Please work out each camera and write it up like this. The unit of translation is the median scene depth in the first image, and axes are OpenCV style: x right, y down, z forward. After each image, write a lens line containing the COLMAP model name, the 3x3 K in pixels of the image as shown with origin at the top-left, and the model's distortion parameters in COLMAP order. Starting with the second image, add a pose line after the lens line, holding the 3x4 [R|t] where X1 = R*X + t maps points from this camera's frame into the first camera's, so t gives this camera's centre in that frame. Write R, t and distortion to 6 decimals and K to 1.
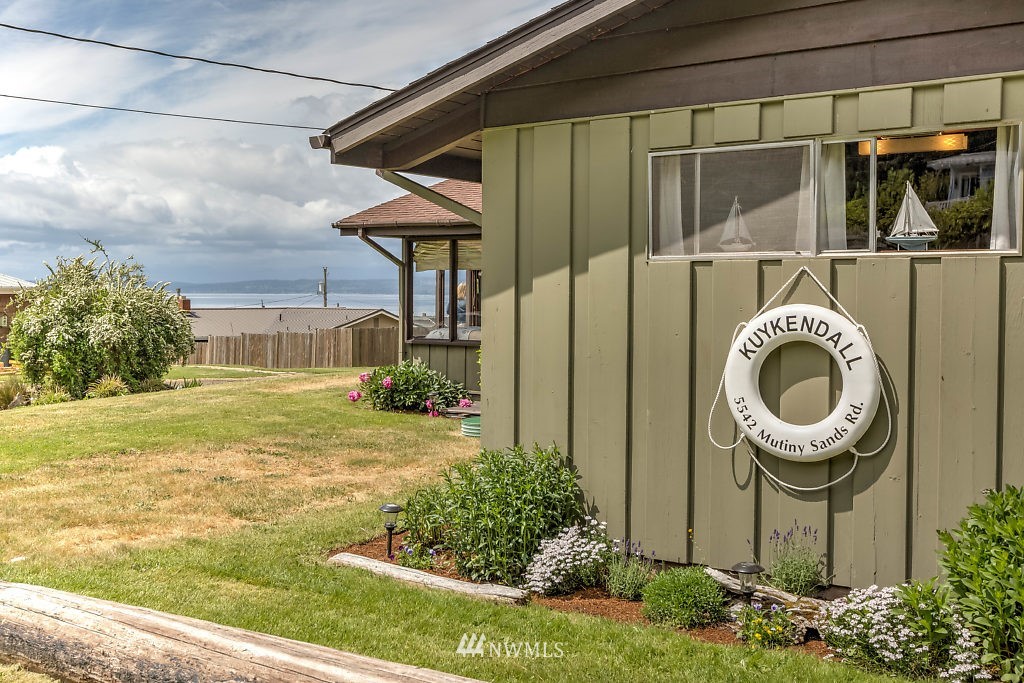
lens RADIAL K [[990.0, 0, 512.0], [0, 990.0, 341.5], [0, 0, 1]] dist [-0.001737, -0.000604]
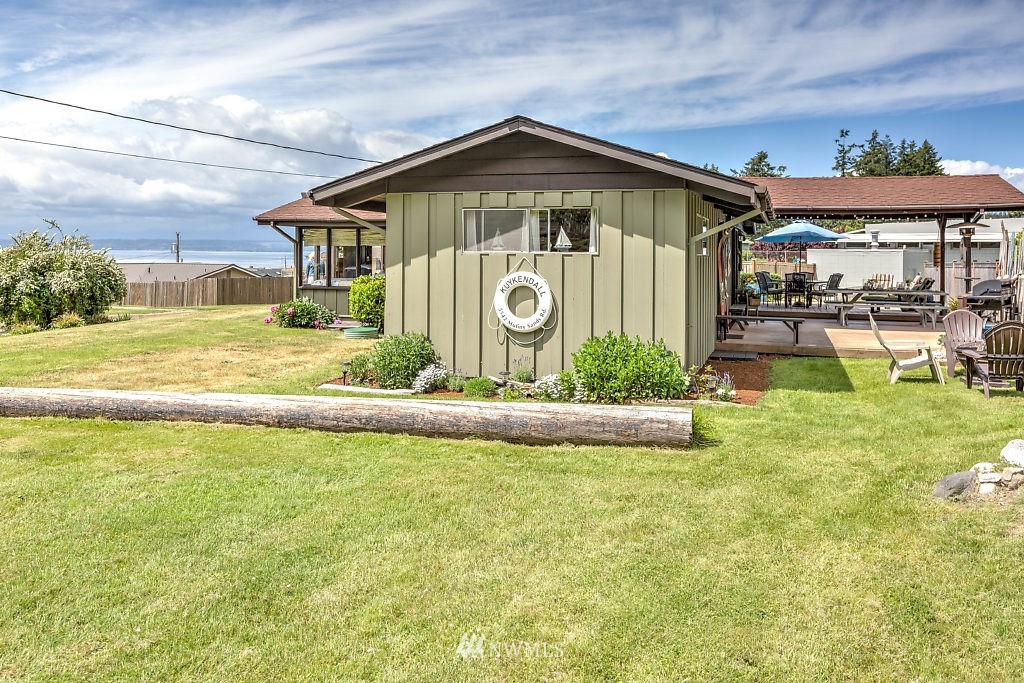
lens RADIAL K [[778.9, 0, 512.0], [0, 778.9, 341.5], [0, 0, 1]] dist [-0.005531, -0.002108]
pose [[0.960692, -0.031136, 0.275865, -0.248346], [0.010880, 0.997150, 0.074656, -0.006034], [-0.277404, -0.068720, 0.958293, -0.781050]]
